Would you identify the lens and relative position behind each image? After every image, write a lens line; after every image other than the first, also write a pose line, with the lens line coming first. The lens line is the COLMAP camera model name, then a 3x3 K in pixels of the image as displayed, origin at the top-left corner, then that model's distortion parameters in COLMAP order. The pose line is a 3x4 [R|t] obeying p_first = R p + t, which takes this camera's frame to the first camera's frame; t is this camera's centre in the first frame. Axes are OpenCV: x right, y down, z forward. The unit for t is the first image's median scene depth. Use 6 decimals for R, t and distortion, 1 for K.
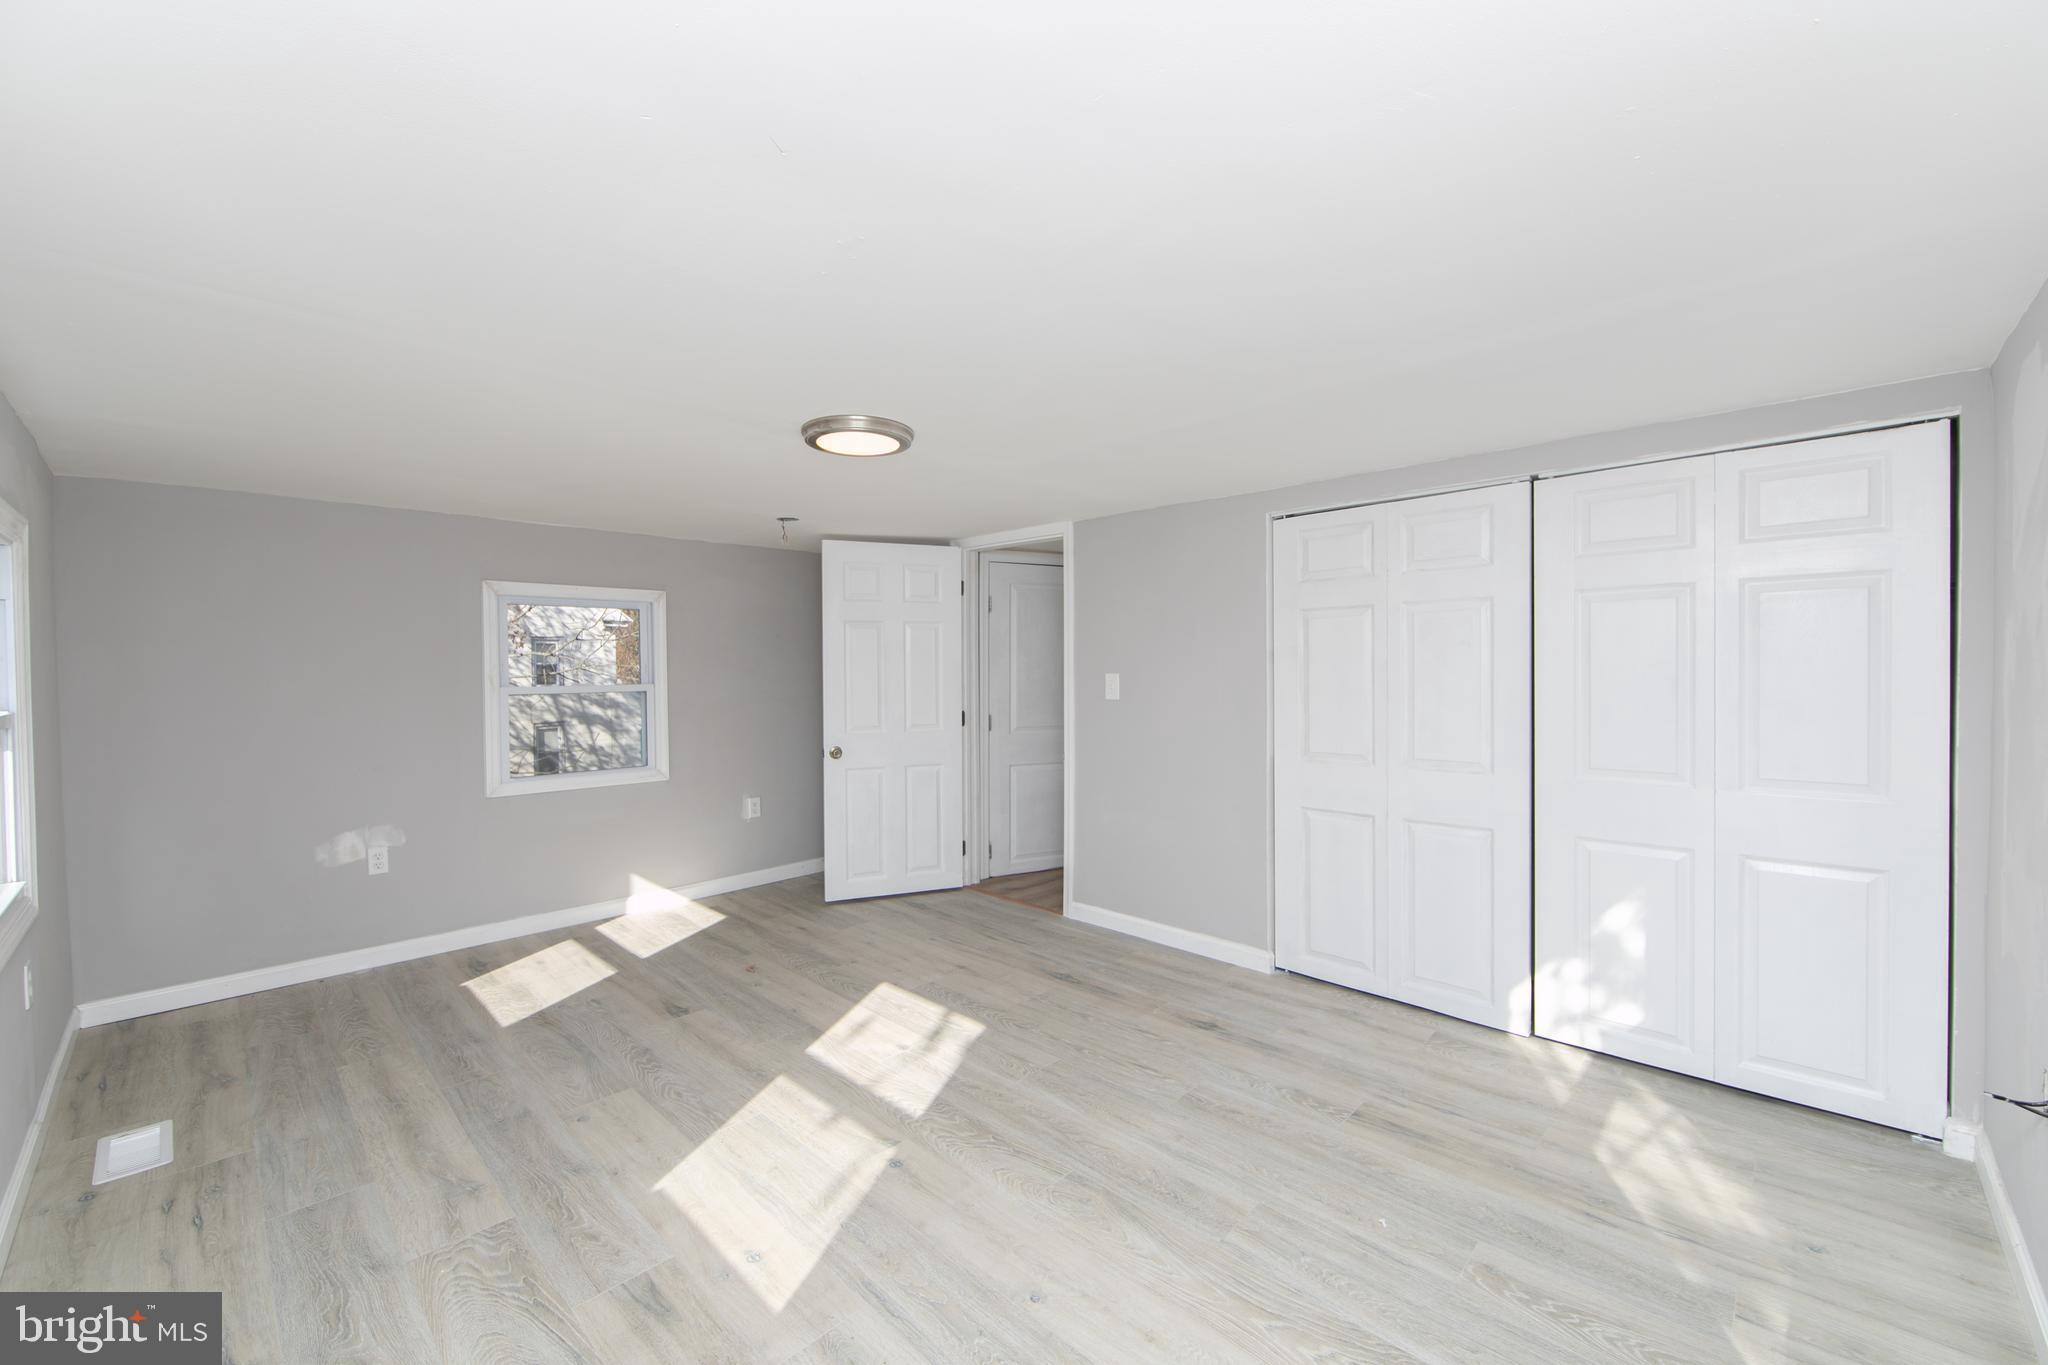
lens RADIAL K [[810.4, 0, 1022.7], [0, 810.4, 678.4], [0, 0, 1]] dist [-0.001258, -0.000219]
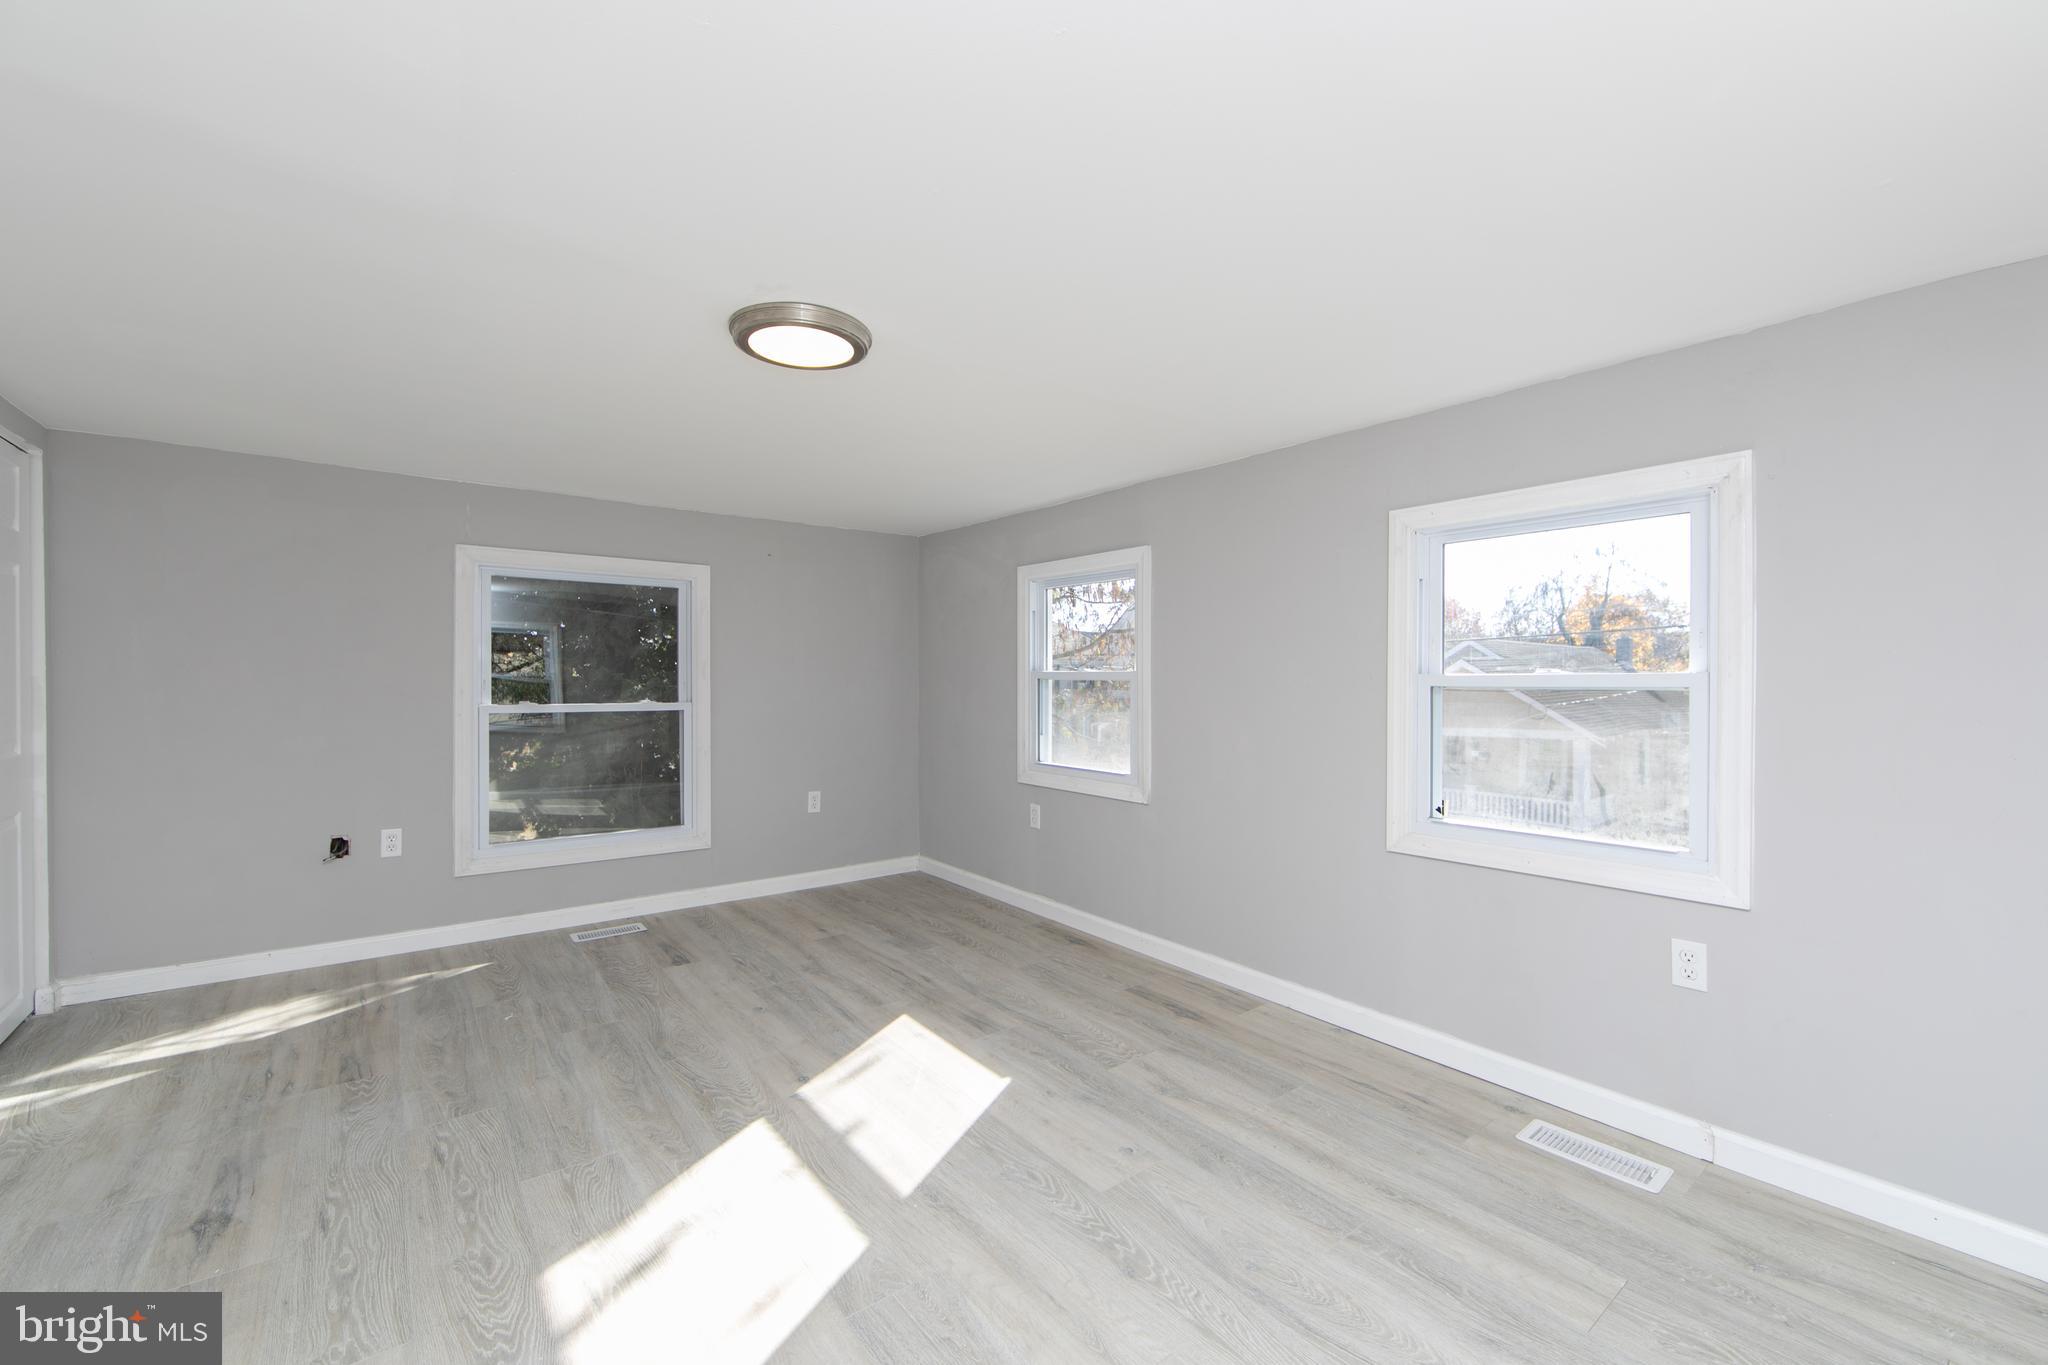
lens RADIAL K [[810.4, 0, 1025.1], [0, 810.4, 679.7], [0, 0, 1]] dist [-0.001258, -0.000219]
pose [[-0.991110, 0.005012, 0.132951, -0.561328], [0.006878, 0.999884, 0.013577, 0.030705], [-0.132867, 0.014371, -0.991030, 1.892268]]
